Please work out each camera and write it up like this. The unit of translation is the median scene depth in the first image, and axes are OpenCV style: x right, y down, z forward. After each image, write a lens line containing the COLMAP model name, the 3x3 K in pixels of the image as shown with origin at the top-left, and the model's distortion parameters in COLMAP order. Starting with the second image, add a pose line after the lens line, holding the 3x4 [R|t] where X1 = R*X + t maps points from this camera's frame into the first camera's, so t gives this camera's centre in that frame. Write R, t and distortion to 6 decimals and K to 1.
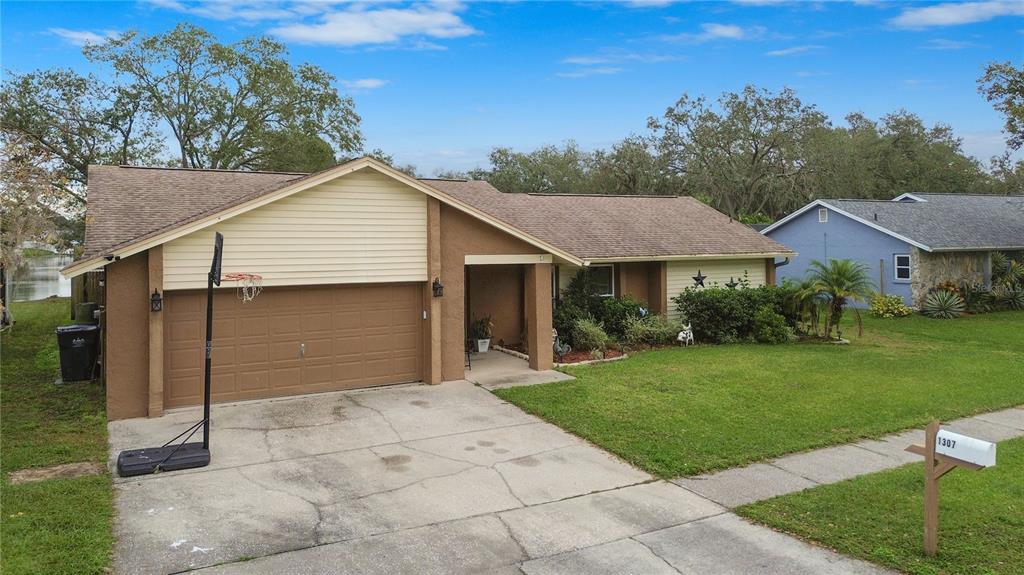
lens RADIAL K [[747.8, 0, 518.5], [0, 747.8, 284.2], [0, 0, 1]] dist [0.050268, 0.000251]
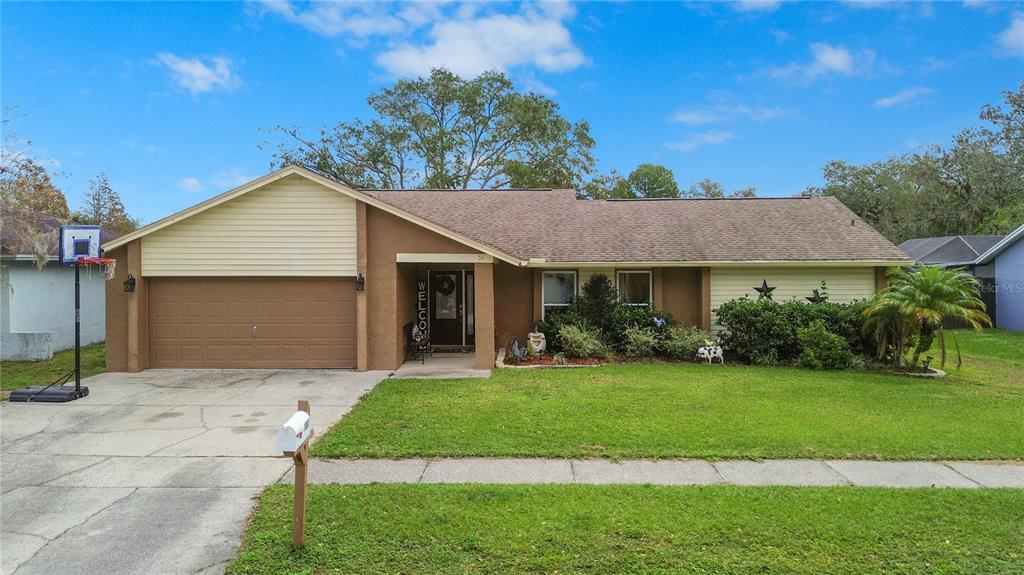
lens RADIAL K [[747.8, 0, 518.5], [0, 747.8, 284.2], [0, 0, 1]] dist [0.050268, 0.000251]
pose [[0.855917, 0.016077, -0.516863, 0.499214], [-0.035479, 0.998987, -0.027680, 0.022541], [0.515894, 0.042030, 0.855621, 0.140860]]
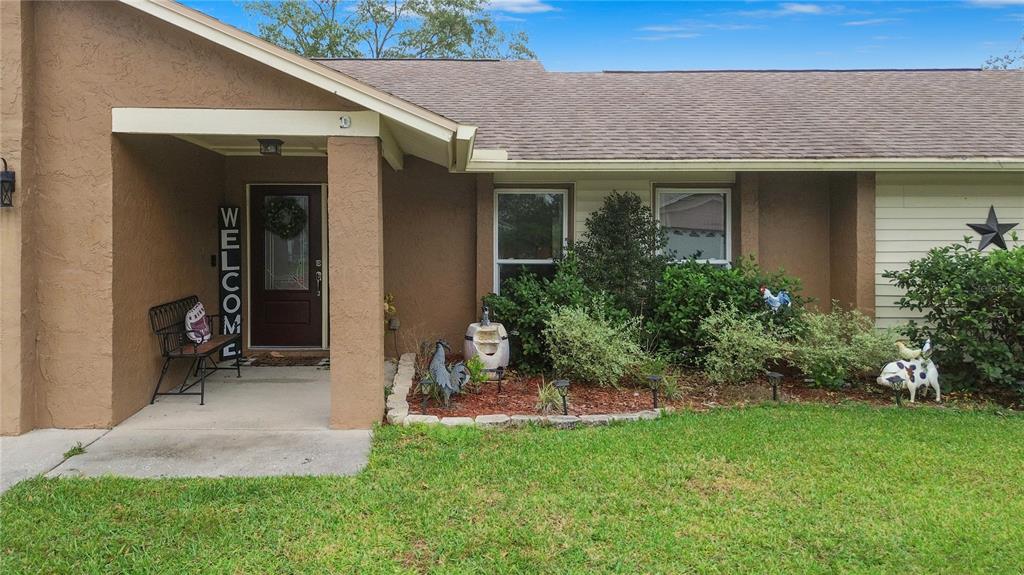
lens RADIAL K [[754.3, 0, 442.4], [0, 754.3, 260.8], [0, 0, 1]] dist [0.008736, -0.000466]
pose [[0.864286, 0.023811, -0.502437, 0.217864], [-0.041729, 0.998830, -0.024445, 0.033886], [0.501267, 0.042093, 0.864268, 0.592751]]
